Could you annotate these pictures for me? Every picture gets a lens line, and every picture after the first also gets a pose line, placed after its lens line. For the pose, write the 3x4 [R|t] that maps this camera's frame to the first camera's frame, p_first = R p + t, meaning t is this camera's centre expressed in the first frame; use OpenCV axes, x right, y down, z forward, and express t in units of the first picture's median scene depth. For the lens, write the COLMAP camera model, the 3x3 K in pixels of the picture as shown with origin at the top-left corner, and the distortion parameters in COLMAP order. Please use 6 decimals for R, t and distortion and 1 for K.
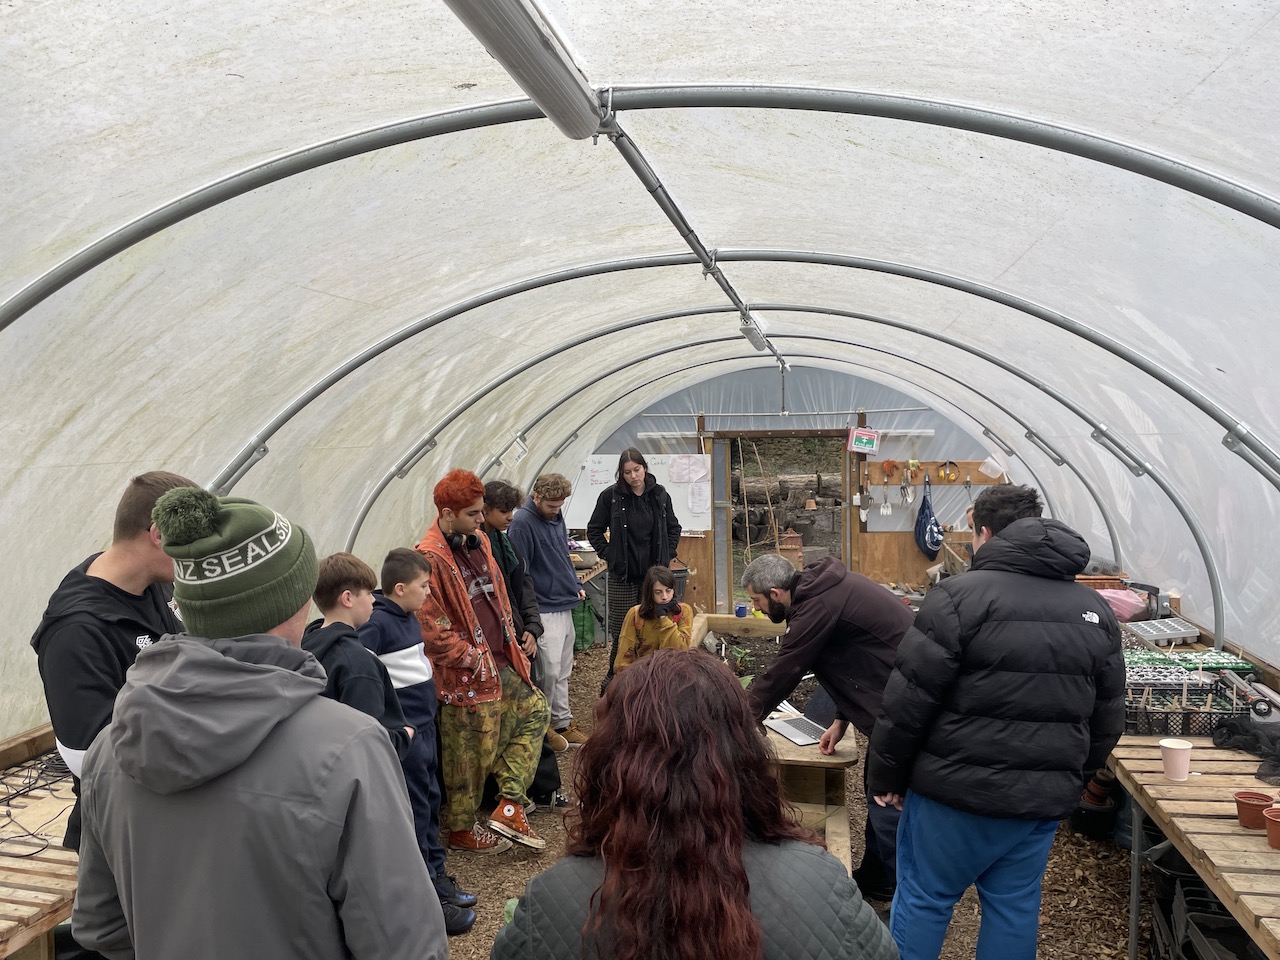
lens RADIAL K [[971.1, 0, 633.5], [0, 971.1, 473.3], [0, 0, 1]] dist [0.089502, -0.124037]
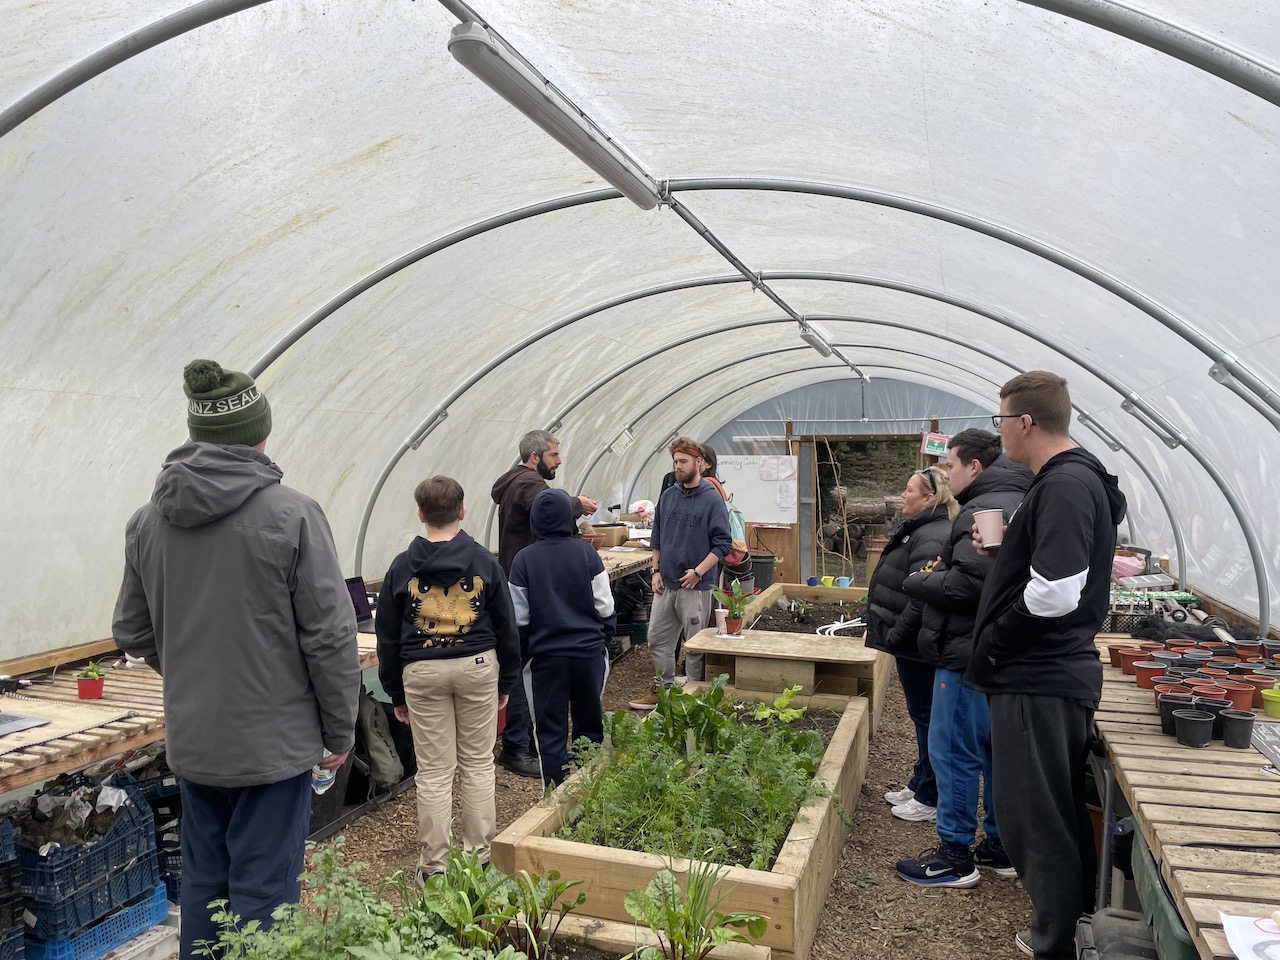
lens RADIAL K [[972.0, 0, 640.0], [0, 972.0, 480.0], [0, 0, 1]] dist [0.102164, -0.155868]
pose [[0.993517, 0.017736, -0.112294, 0.042466], [-0.020270, 0.999564, -0.021463, 0.061287], [0.111864, 0.023600, 0.993443, -0.241561]]
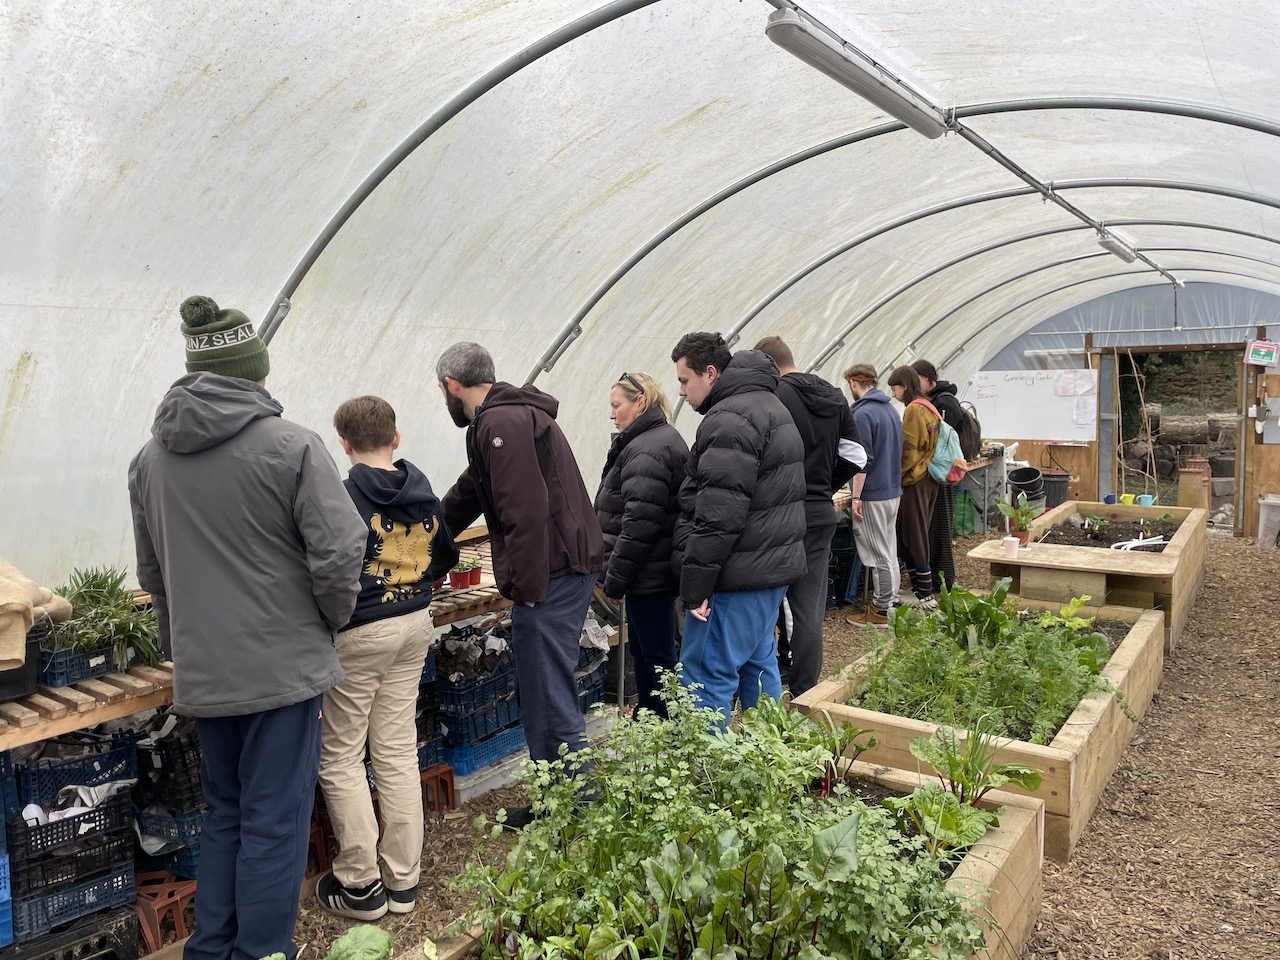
lens RADIAL K [[976.8, 0, 644.7], [0, 976.8, 469.4], [0, 0, 1]] dist [0.093398, -0.136820]
pose [[0.926310, 0.030024, -0.375563, 0.051026], [-0.012197, 0.998687, 0.049755, 0.070515], [0.376564, -0.041507, 0.925460, -0.327720]]
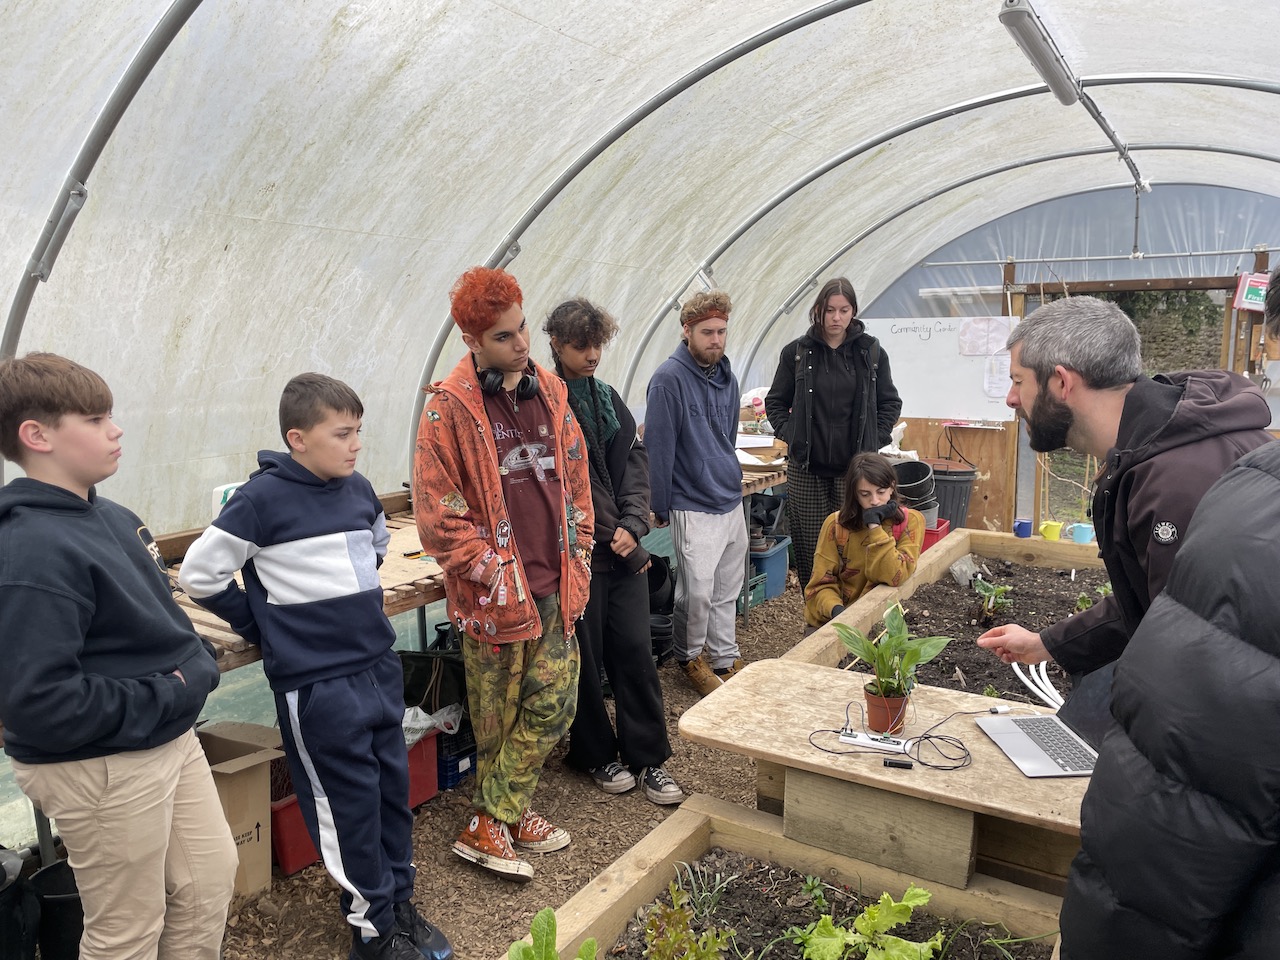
lens RADIAL K [[993.5, 0, 637.5], [0, 993.5, 495.8], [0, 0, 1]] dist [0.096688, -0.141263]
pose [[0.943929, 0.057395, -0.325122, 0.102691], [-0.018341, 0.992368, 0.121937, 0.045576], [0.329639, -0.109137, 0.937778, 0.306315]]
